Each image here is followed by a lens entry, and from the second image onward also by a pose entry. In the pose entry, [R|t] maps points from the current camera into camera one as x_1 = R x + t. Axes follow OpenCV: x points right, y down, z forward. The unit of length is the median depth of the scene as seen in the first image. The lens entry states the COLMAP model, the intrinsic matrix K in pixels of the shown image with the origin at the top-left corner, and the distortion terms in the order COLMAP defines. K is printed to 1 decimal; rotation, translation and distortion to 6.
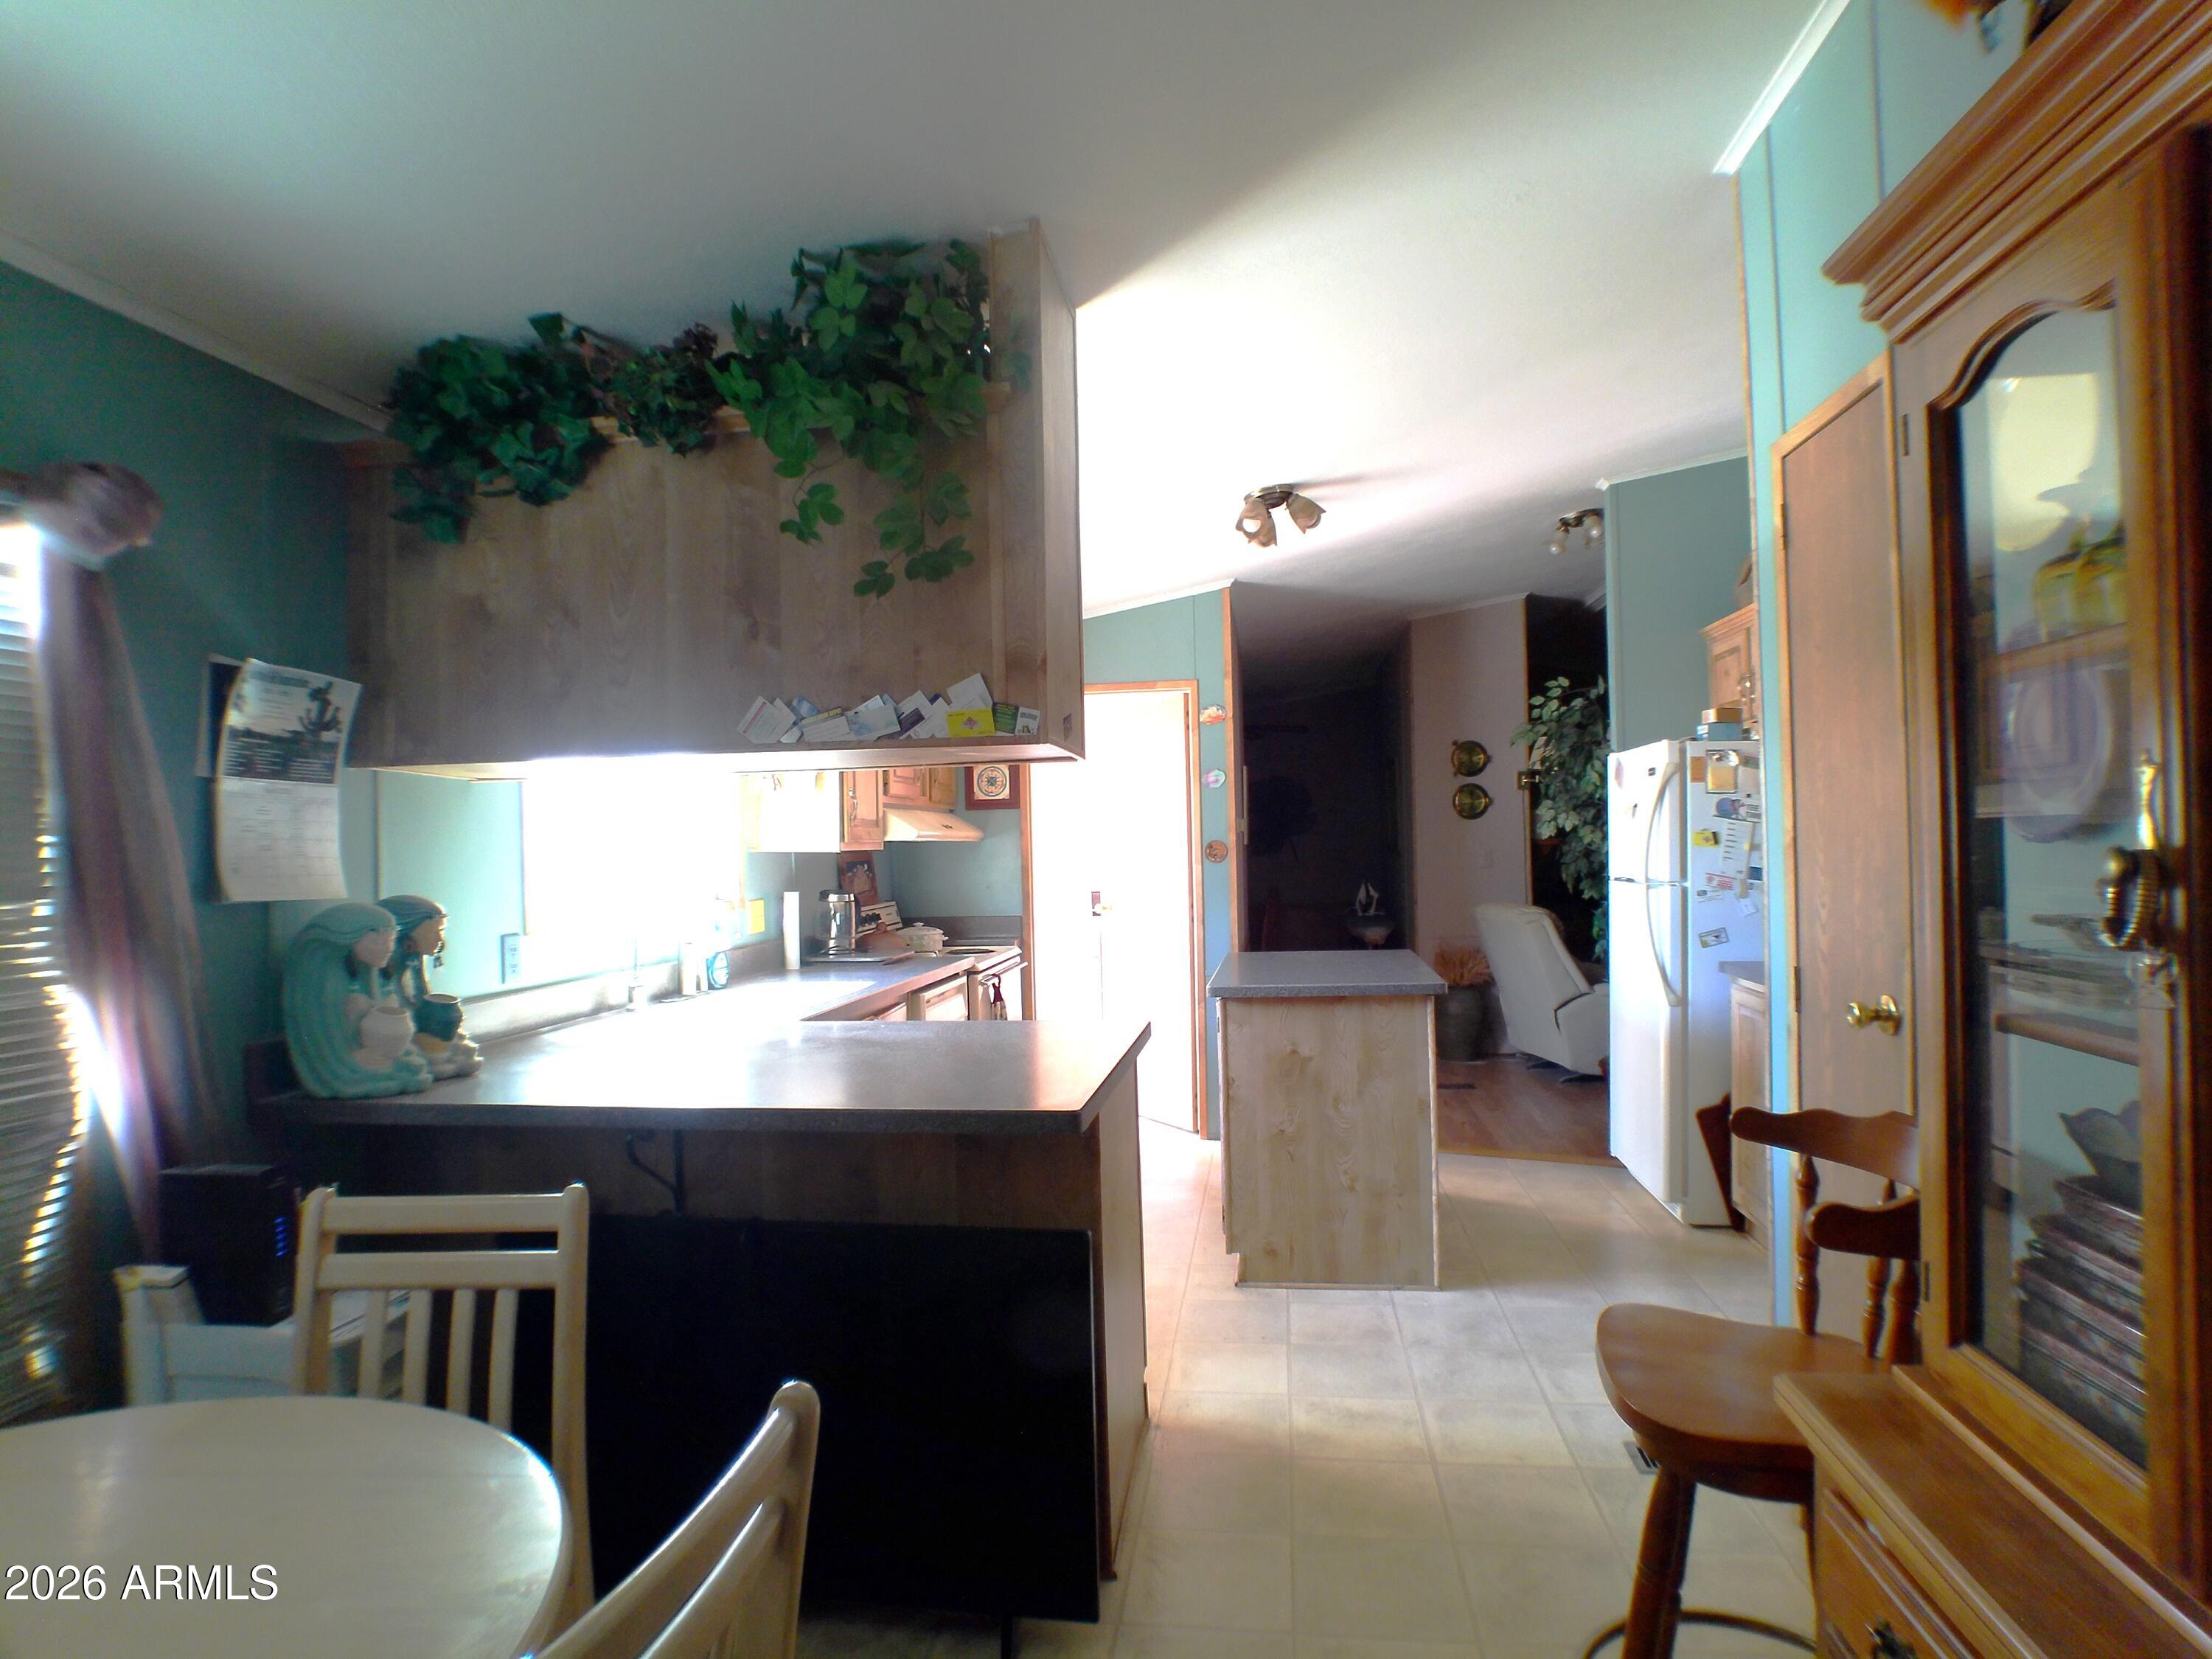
lens RADIAL K [[1209.2, 0, 1106.0], [0, 1209.2, 829.5], [0, 0, 1]] dist [-0.027442, -0.001235]
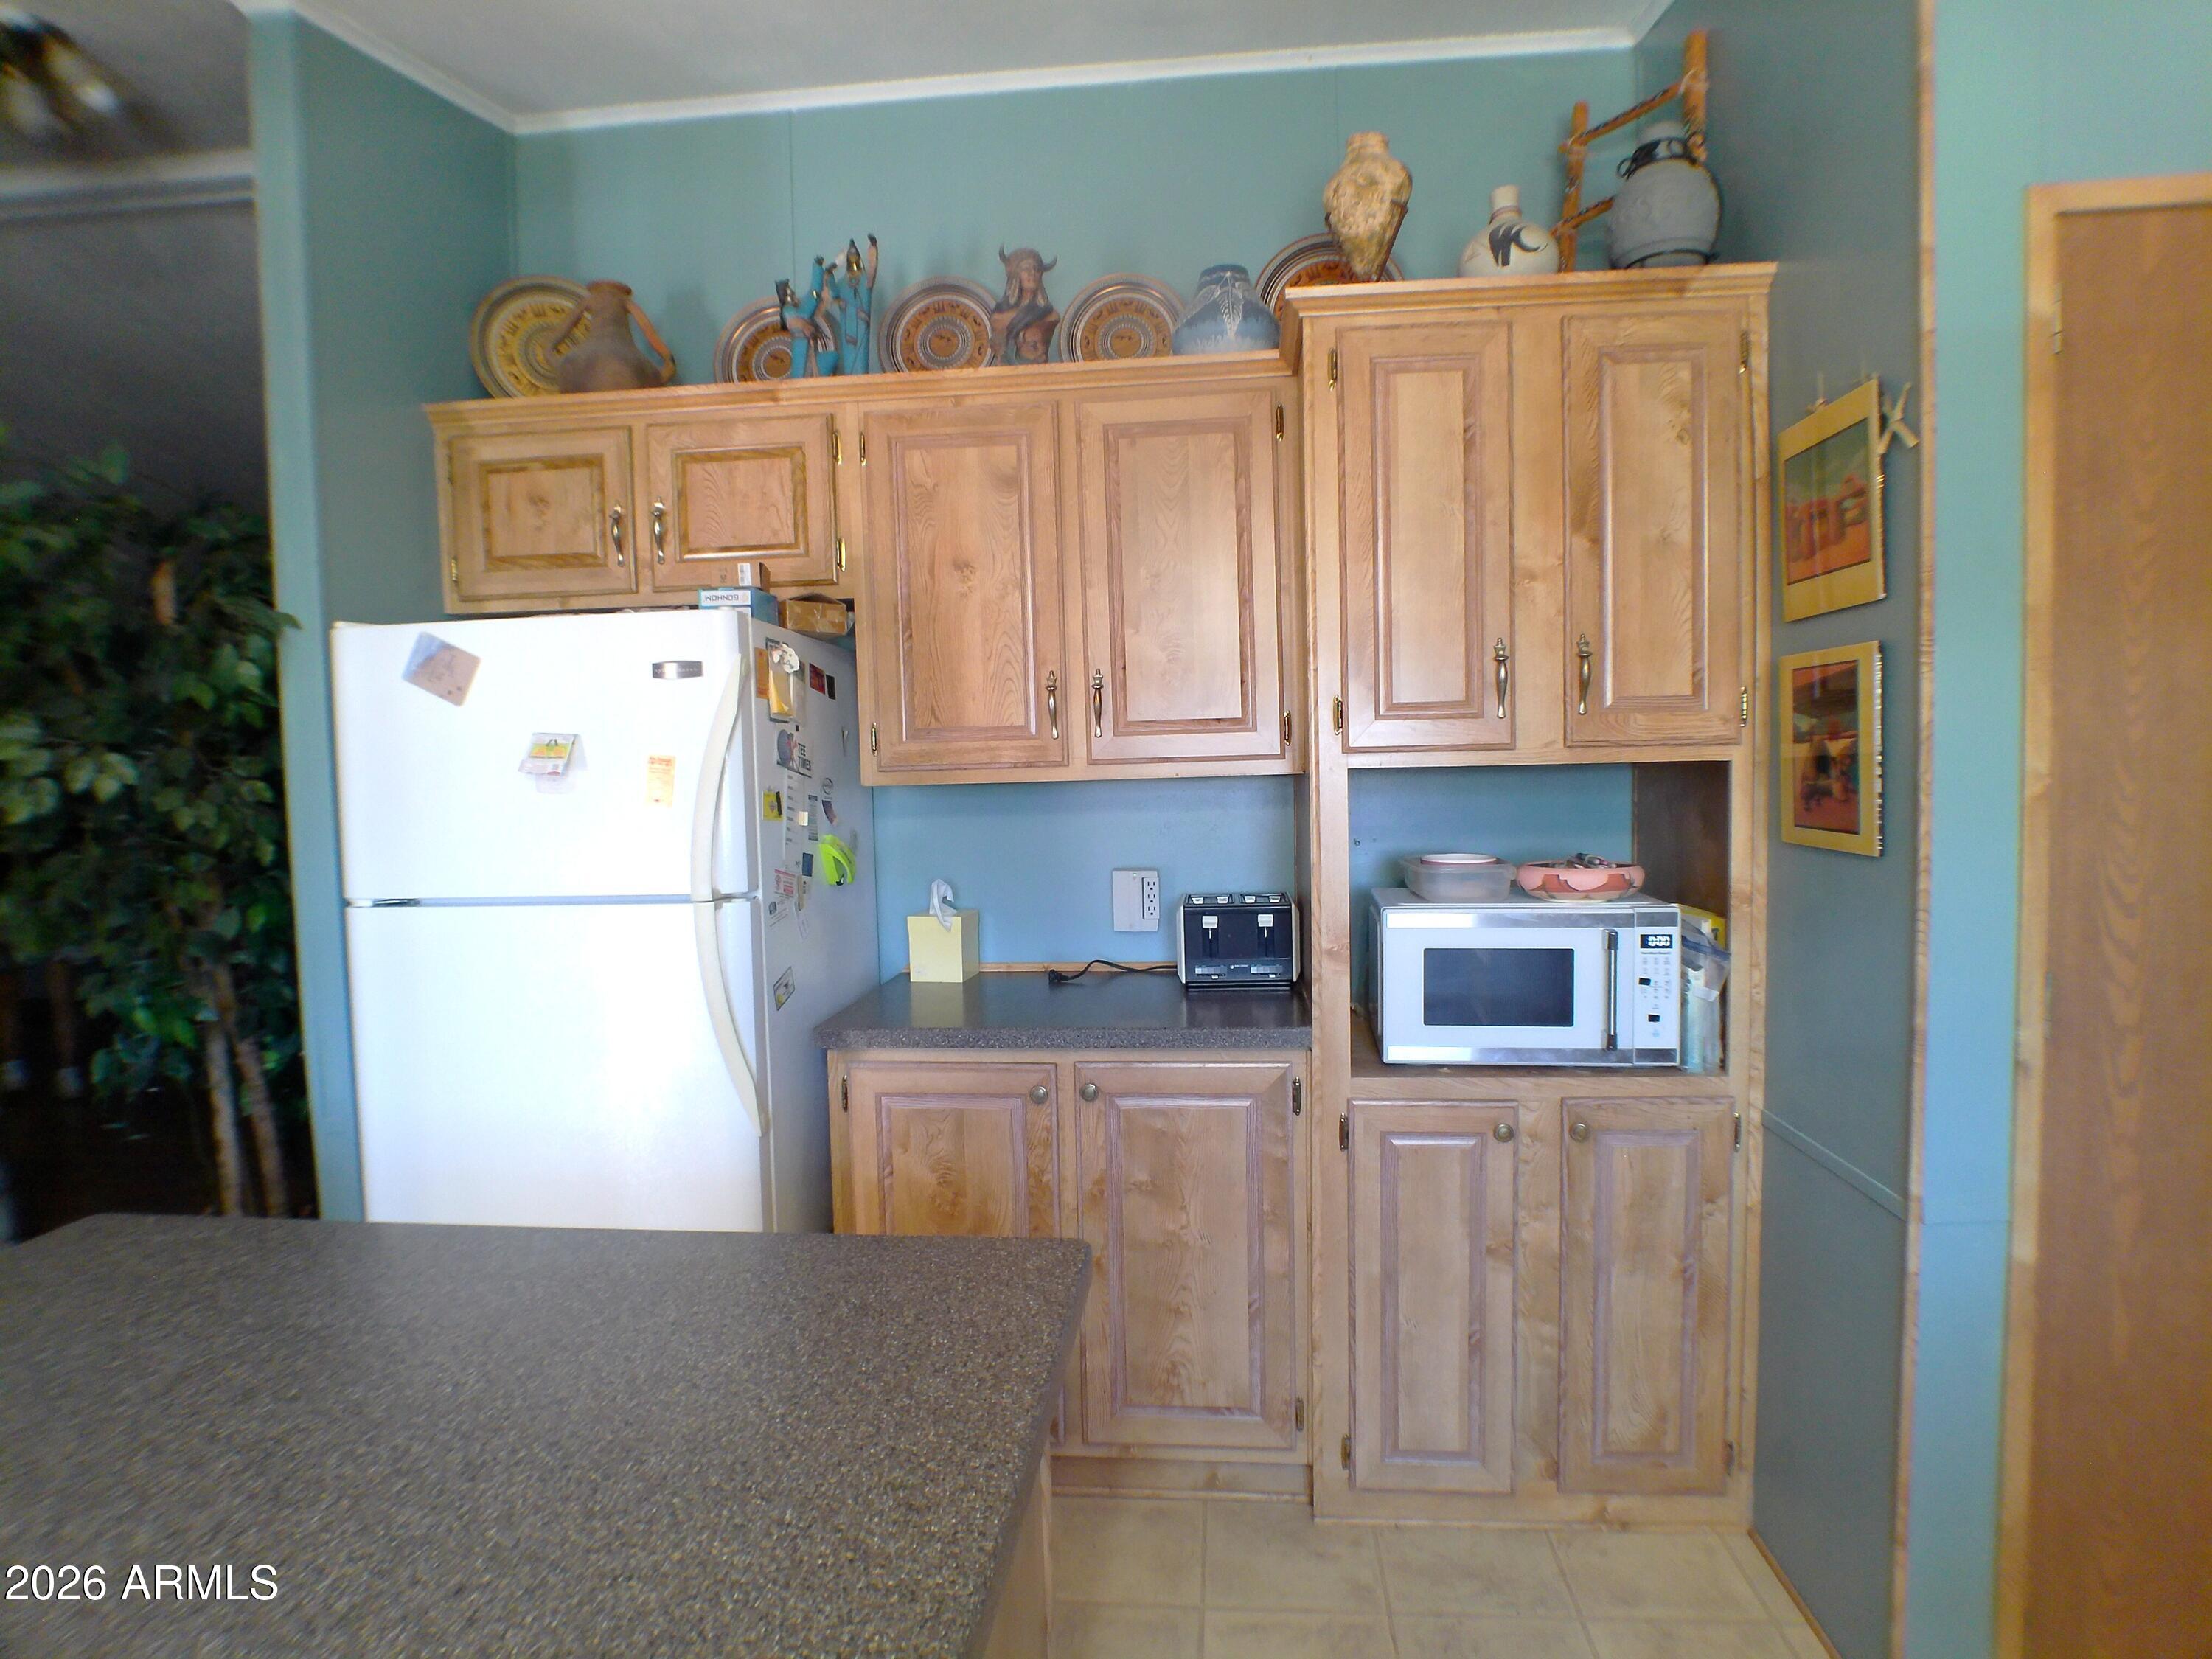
lens RADIAL K [[1209.2, 0, 1106.0], [0, 1209.2, 829.5], [0, 0, 1]] dist [-0.027442, -0.001235]
pose [[-0.052931, -0.043355, 0.997657, -0.038957], [0.014302, 0.998922, 0.044169, -0.003225], [-0.998496, 0.016606, -0.052254, 0.882740]]
